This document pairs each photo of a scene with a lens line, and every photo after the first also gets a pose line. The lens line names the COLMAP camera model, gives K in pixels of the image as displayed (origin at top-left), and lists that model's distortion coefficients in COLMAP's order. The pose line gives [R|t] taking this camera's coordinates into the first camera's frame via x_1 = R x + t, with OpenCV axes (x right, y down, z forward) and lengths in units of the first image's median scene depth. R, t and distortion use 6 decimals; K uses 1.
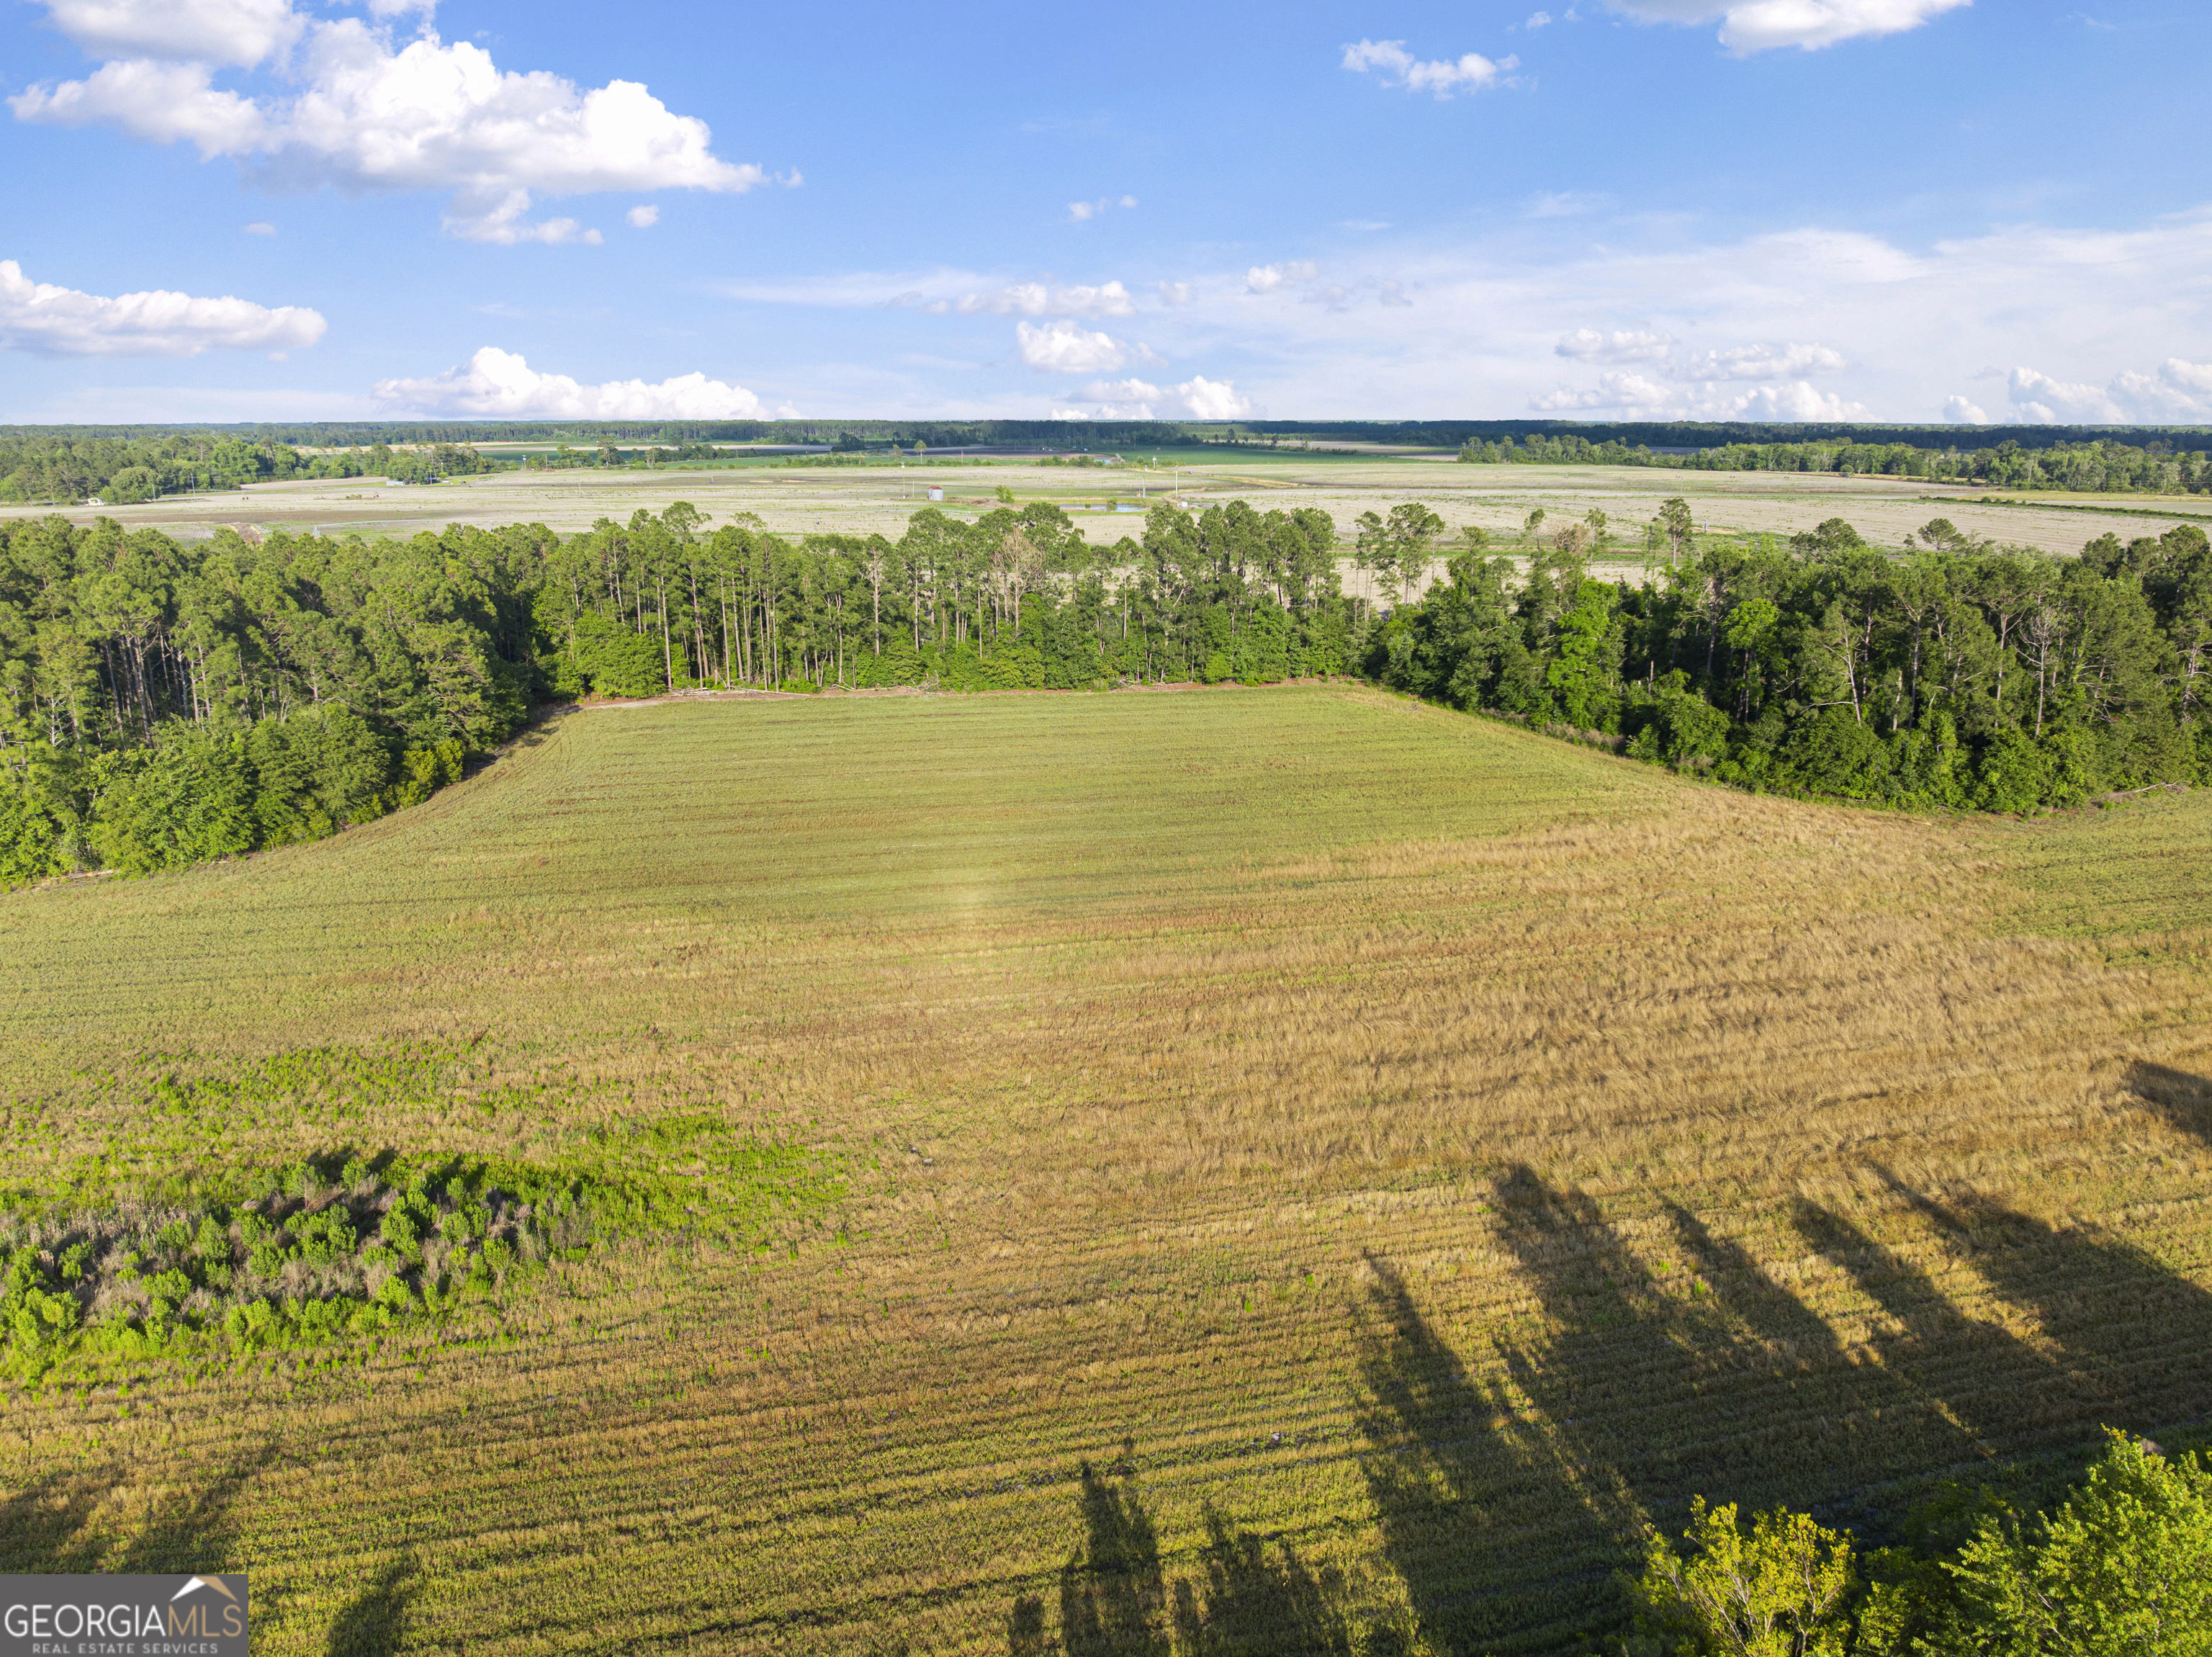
lens RADIAL K [[1572.5, 0, 1098.7], [0, 1572.5, 821.9], [0, 0, 1]] dist [-0.045398, 0.009006]
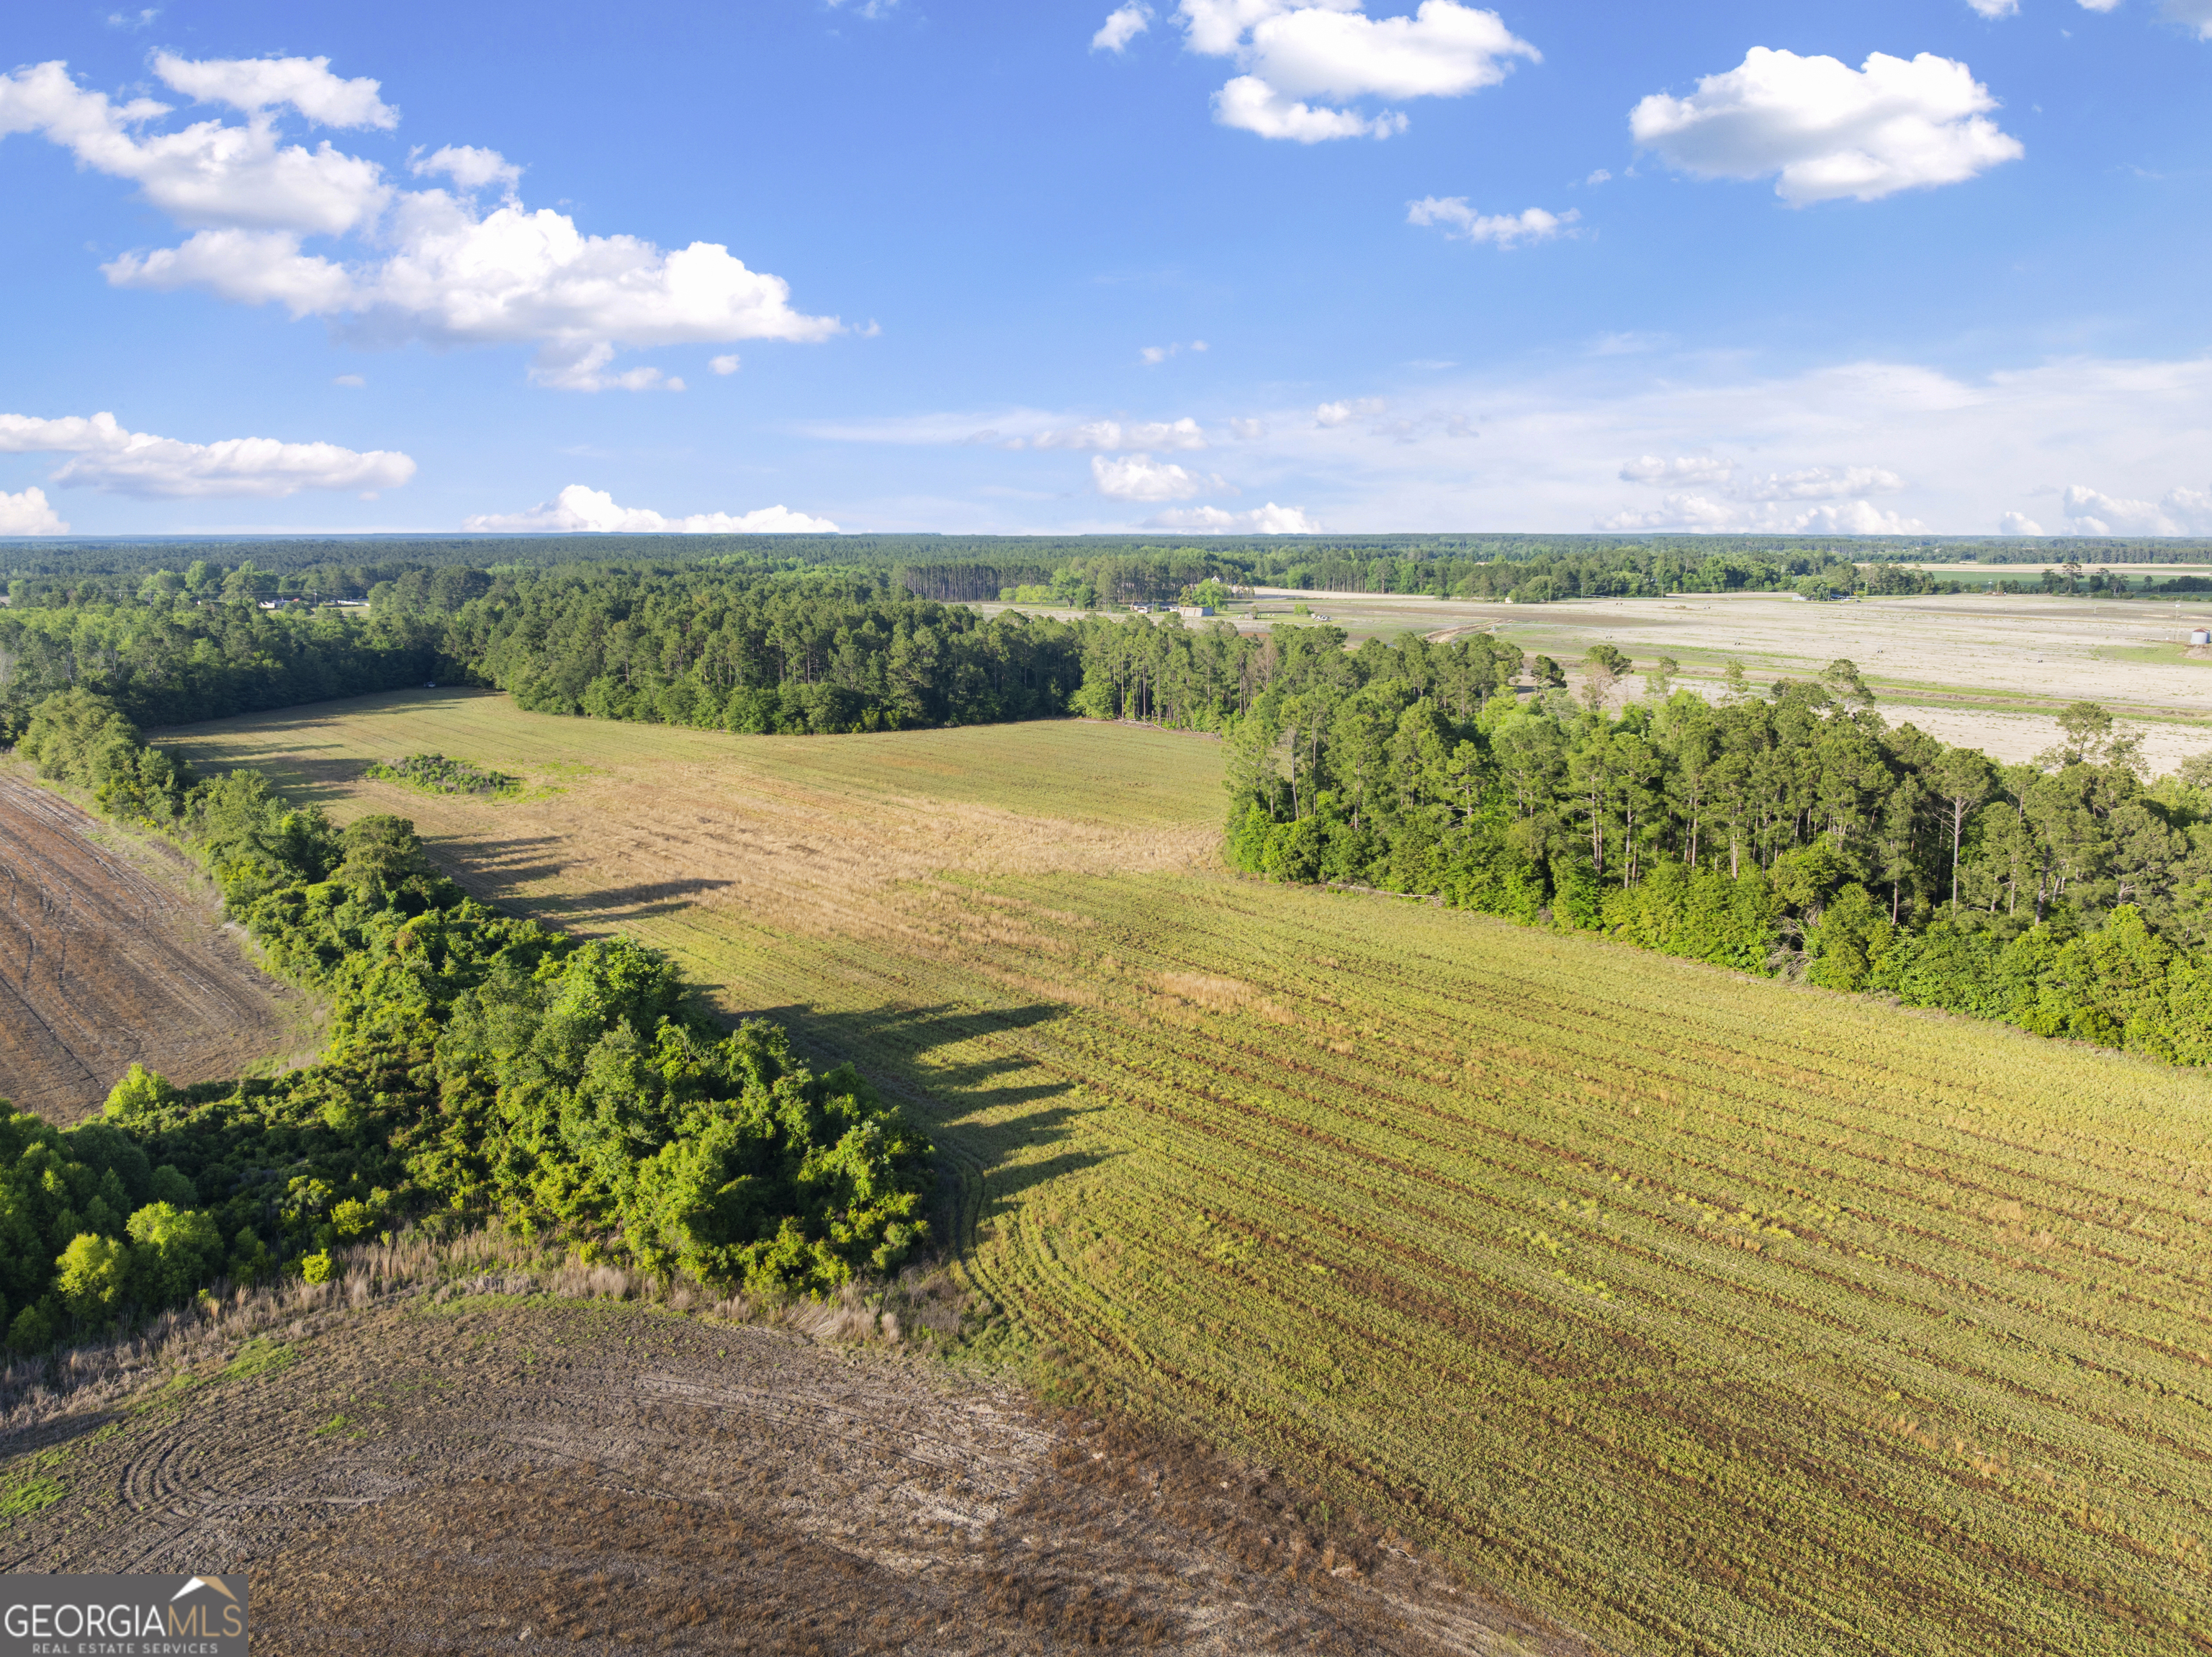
lens RADIAL K [[1553.1, 0, 1106.0], [0, 1553.1, 828.5], [0, 0, 1]] dist [-0.032113, -0.019957]
pose [[0.483356, 0.165158, -0.859704, 1.759594], [-0.218689, 0.973687, 0.064101, -0.103051], [0.847669, 0.157024, 0.506755, 0.208292]]
